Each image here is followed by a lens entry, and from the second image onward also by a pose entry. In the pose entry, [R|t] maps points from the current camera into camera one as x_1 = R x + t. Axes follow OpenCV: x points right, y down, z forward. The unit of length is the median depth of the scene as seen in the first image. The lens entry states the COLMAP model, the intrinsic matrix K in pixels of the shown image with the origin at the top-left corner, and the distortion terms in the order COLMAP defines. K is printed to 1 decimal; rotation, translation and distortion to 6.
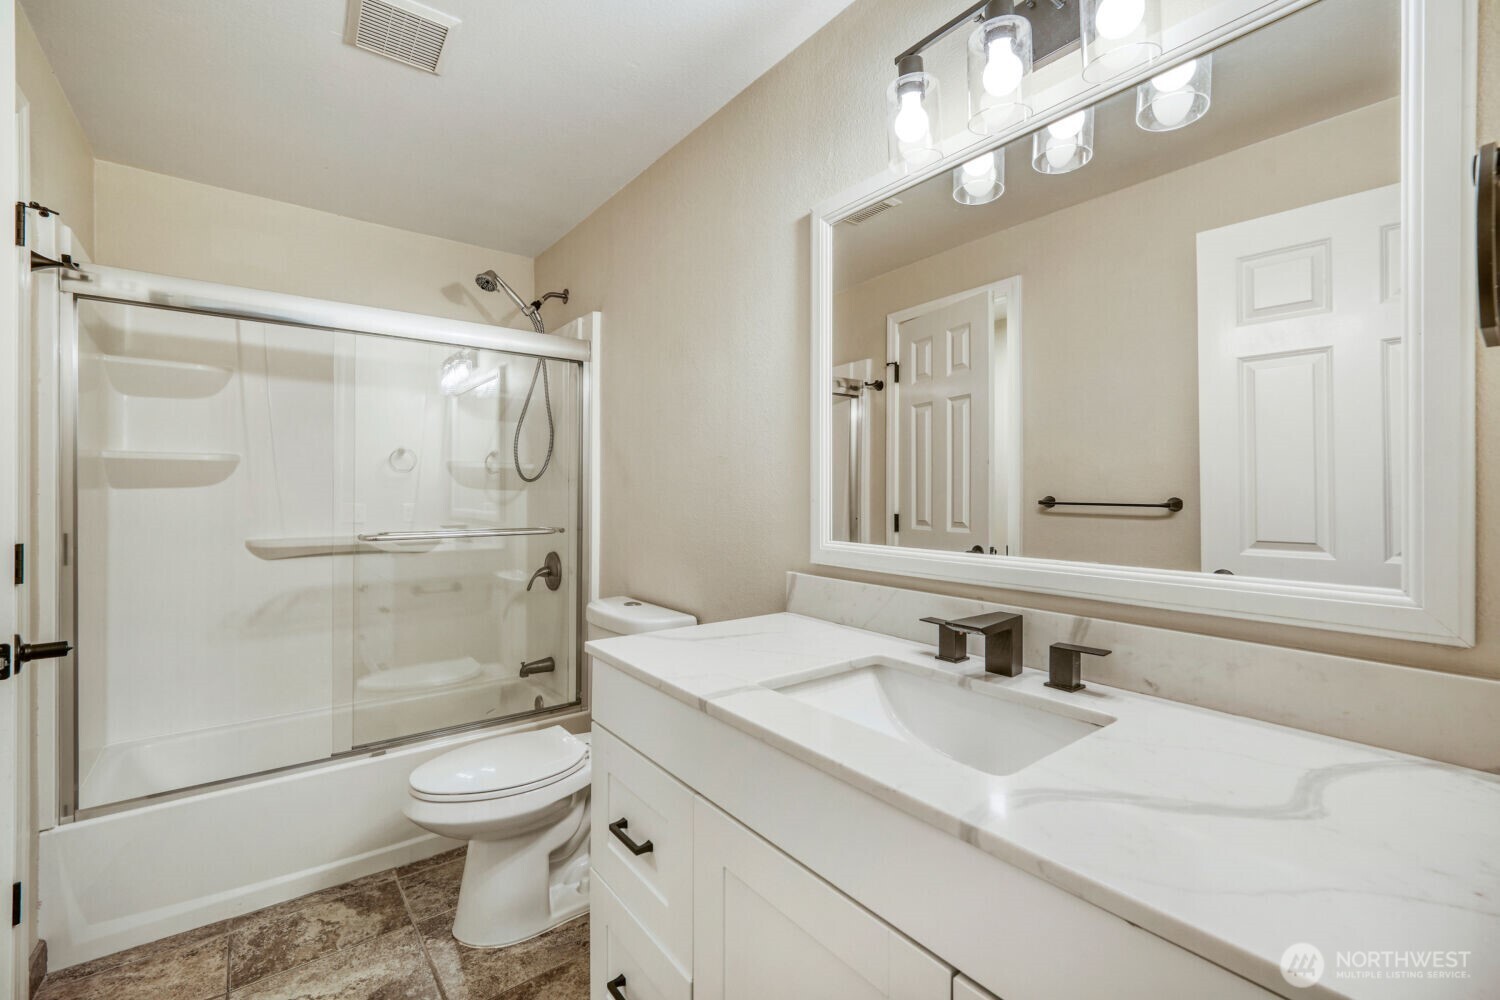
lens RADIAL K [[642.0, 0, 750.2], [0, 642.0, 493.4], [0, 0, 1]] dist [-0.000374, -0.000147]
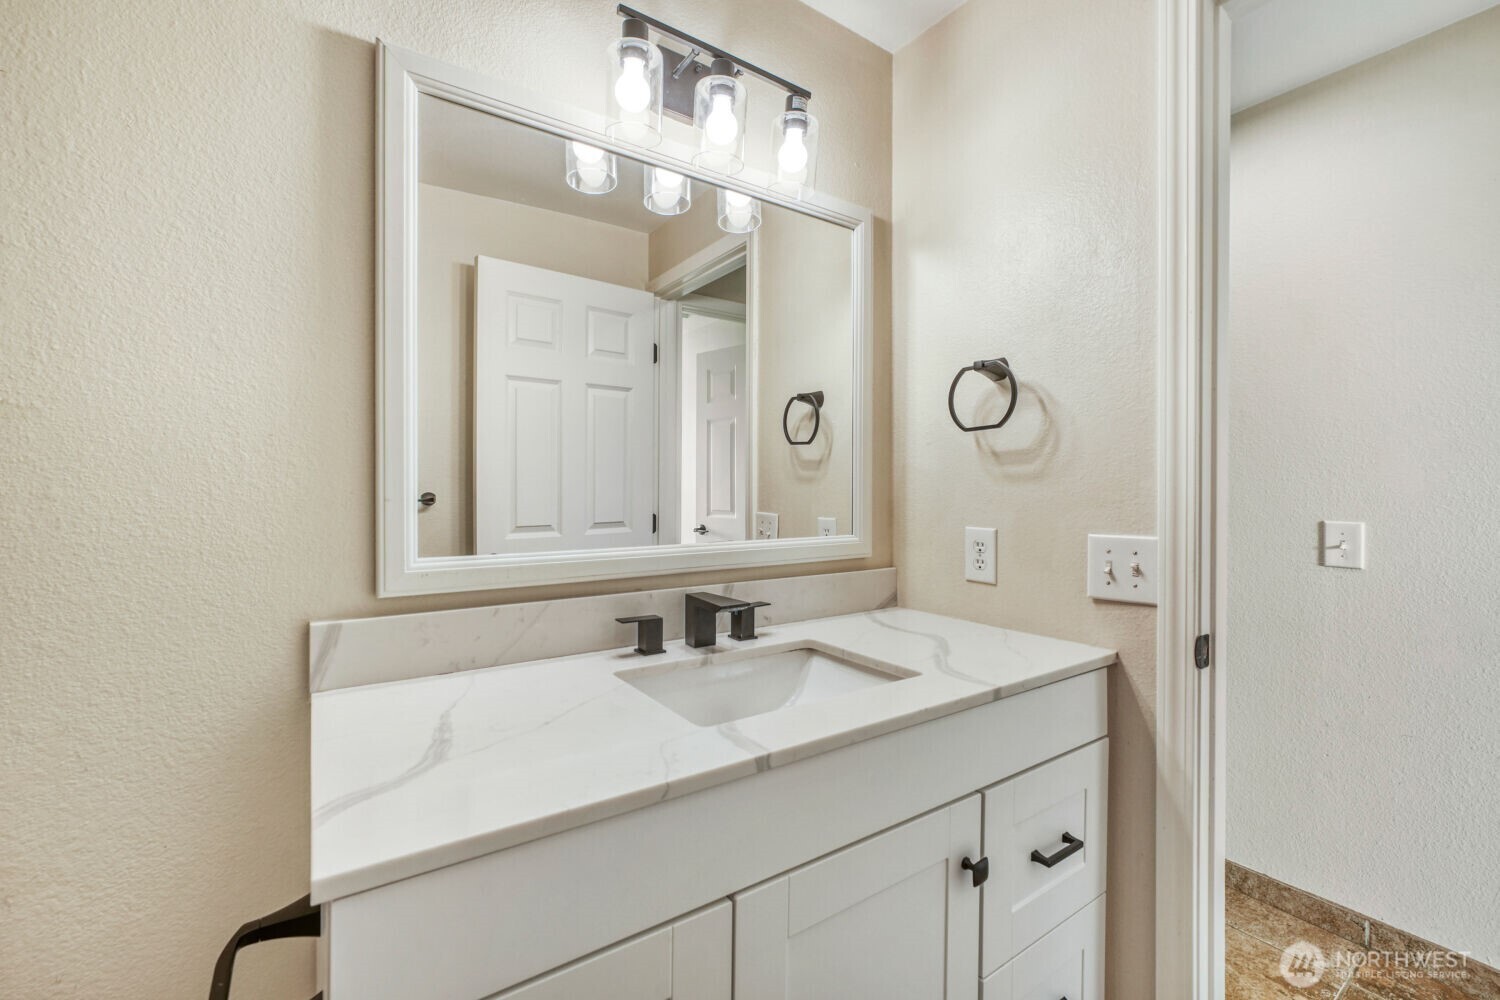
lens RADIAL K [[627.5, 0, 750.0], [0, 627.5, 500.0], [0, 0, 1]] dist [0.000665, -0.000029]
pose [[0.063032, -0.020416, 0.997803, -0.660866], [0.001157, 0.999792, 0.020384, -0.002888], [-0.998011, -0.000131, 0.063043, 0.773824]]
